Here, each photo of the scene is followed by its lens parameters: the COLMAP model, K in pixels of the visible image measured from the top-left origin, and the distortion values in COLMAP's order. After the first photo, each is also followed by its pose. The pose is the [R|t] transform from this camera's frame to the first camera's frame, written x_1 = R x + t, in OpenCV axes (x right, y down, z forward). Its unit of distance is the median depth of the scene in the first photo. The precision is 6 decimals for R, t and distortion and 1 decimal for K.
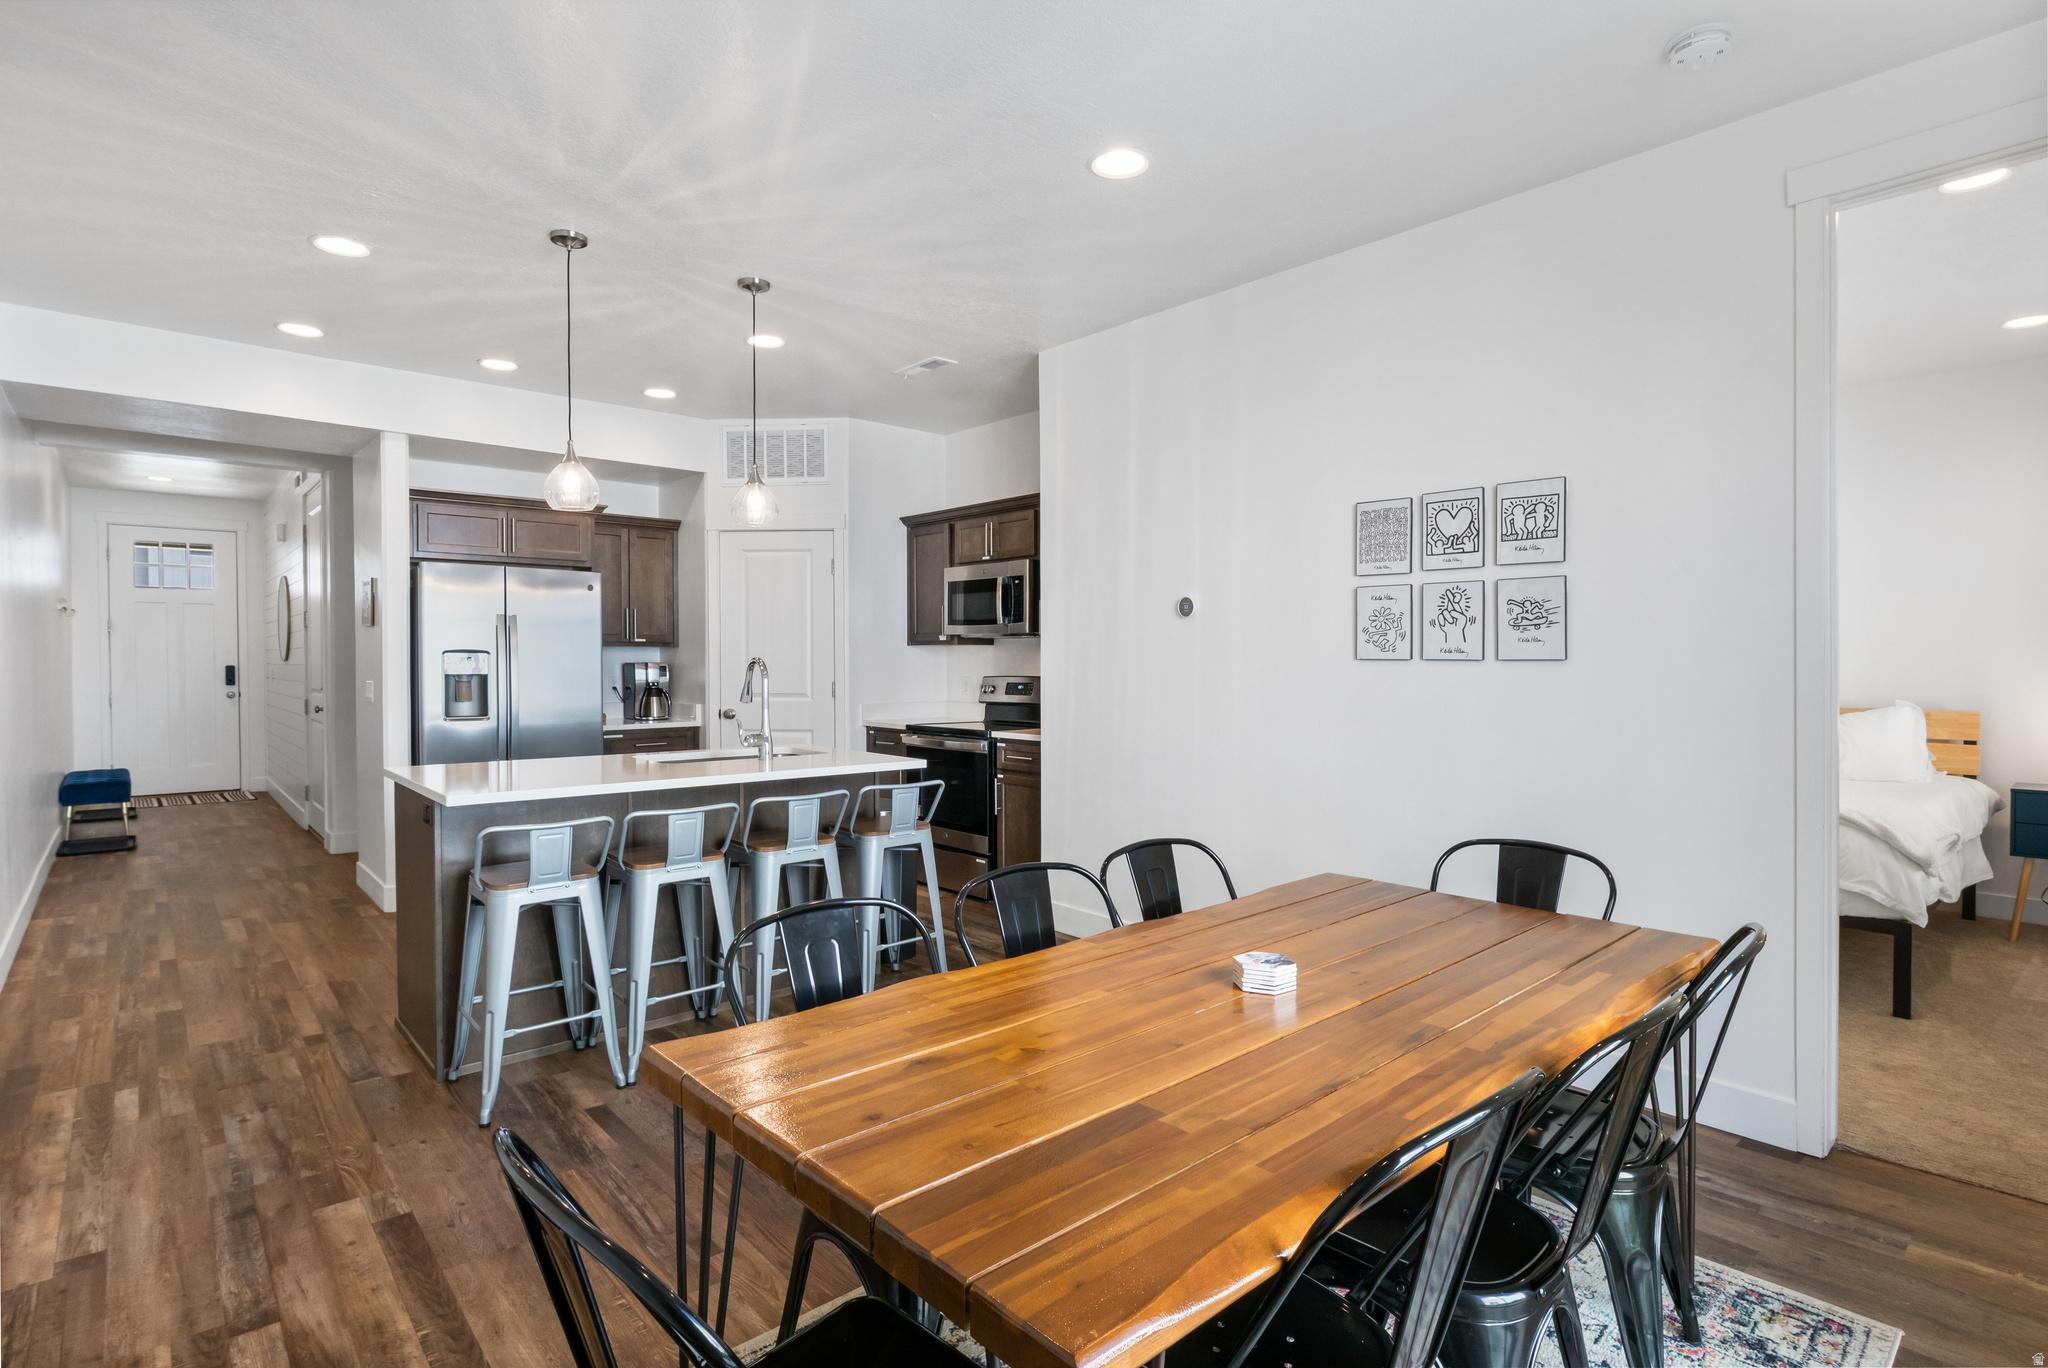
lens RADIAL K [[1028.7, 0, 1013.7], [0, 1028.7, 673.4], [0, 0, 1]] dist [-0.004377, -0.004580]
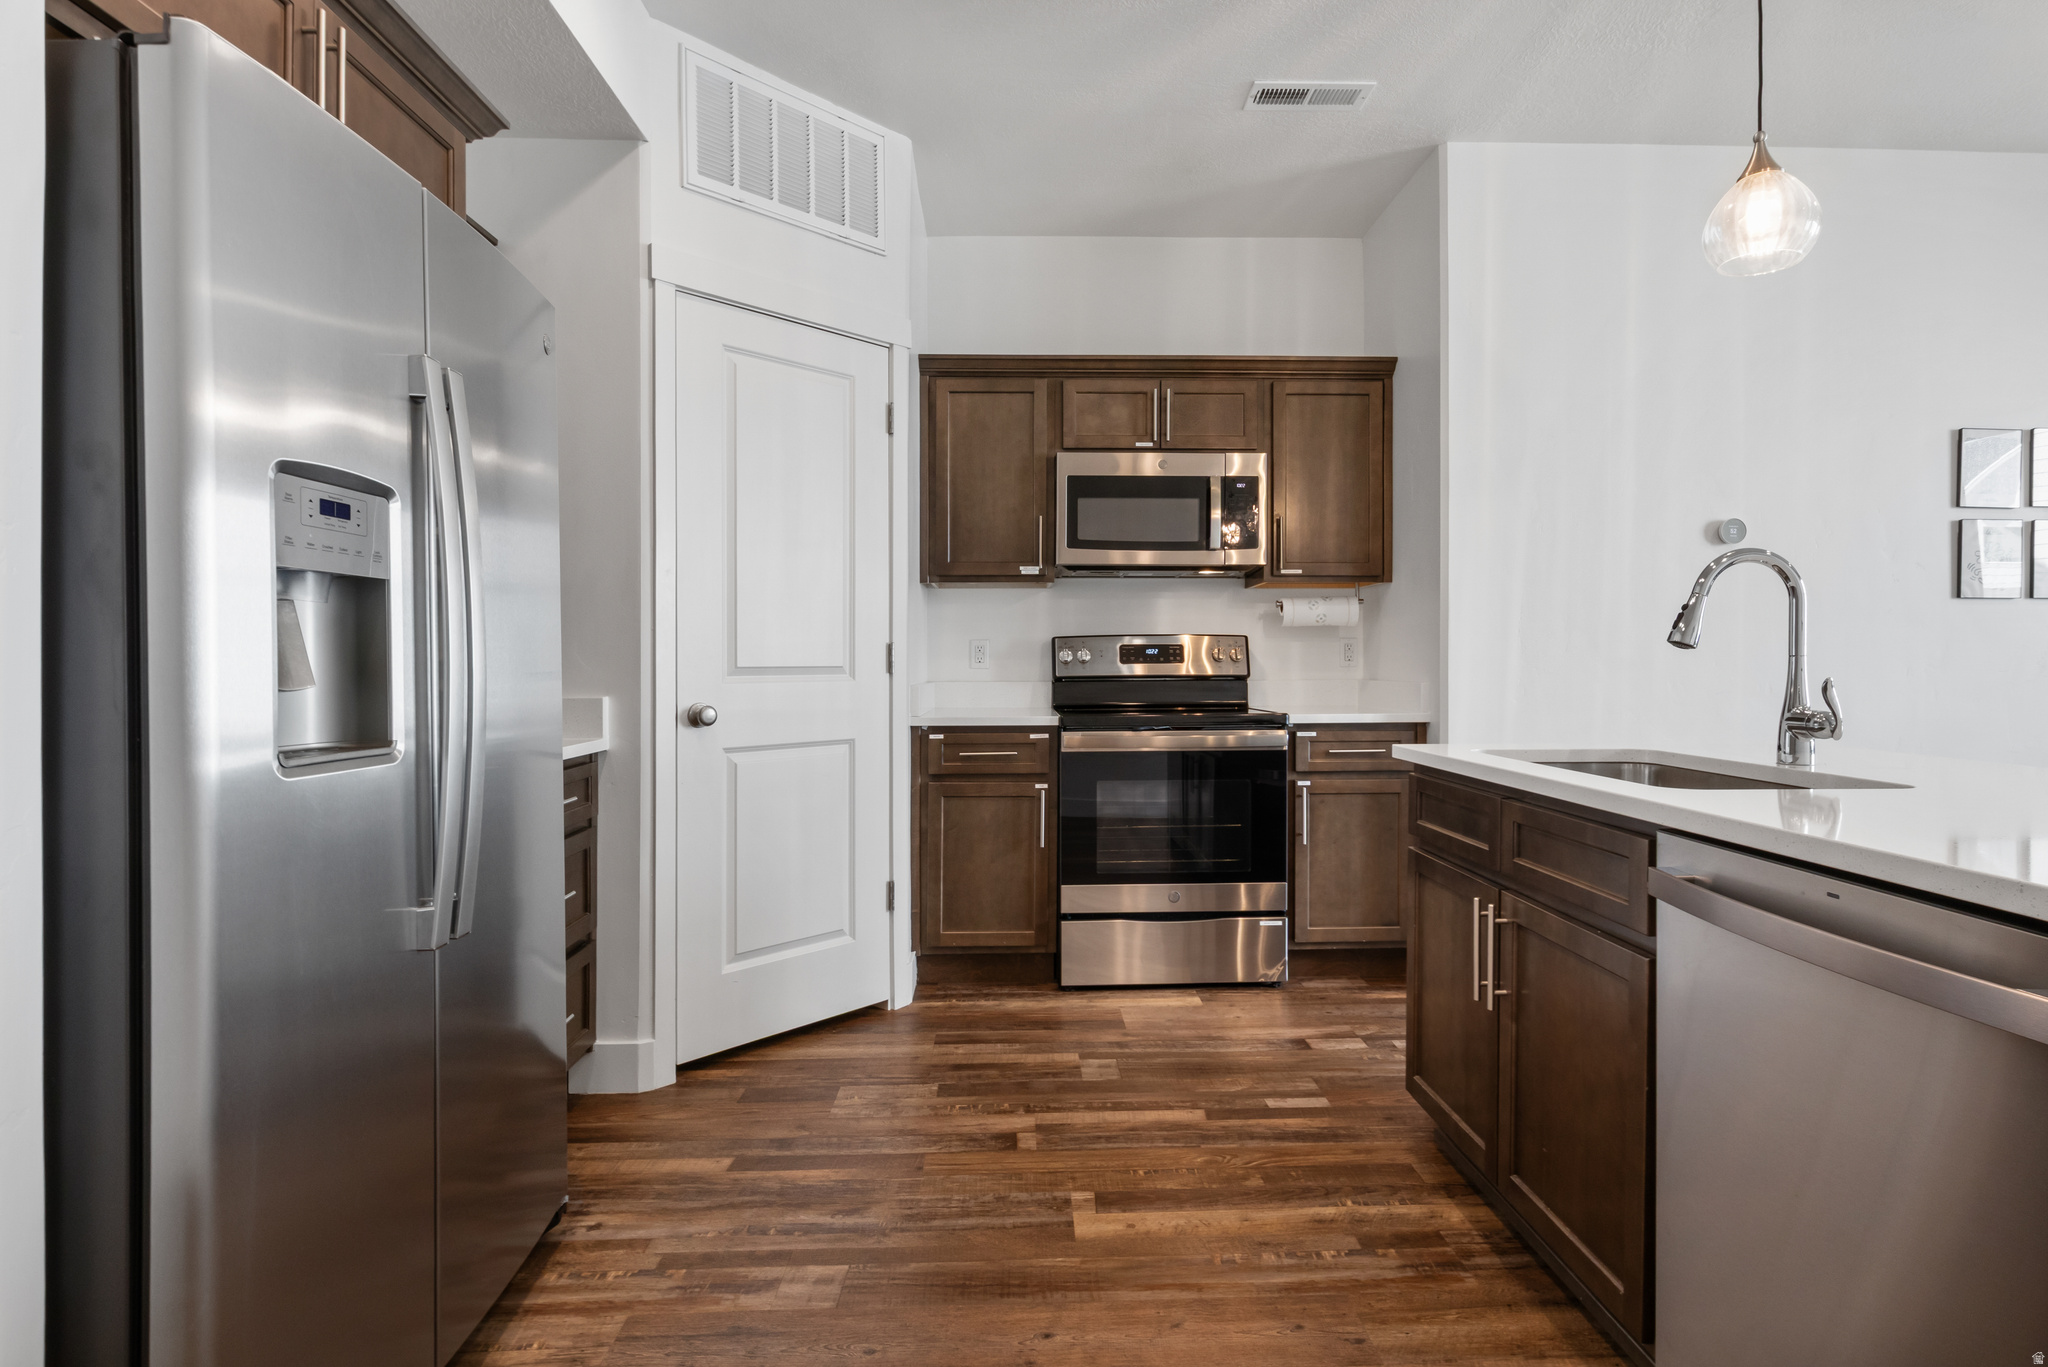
lens RADIAL K [[1028.7, 0, 1036.5], [0, 1028.7, 675.6], [0, 0, 1]] dist [-0.004377, -0.004580]
pose [[0.632307, -0.018619, 0.774494, -1.033659], [0.015946, 0.999812, 0.011018, 0.038389], [-0.774554, 0.005383, 0.632485, 1.212062]]
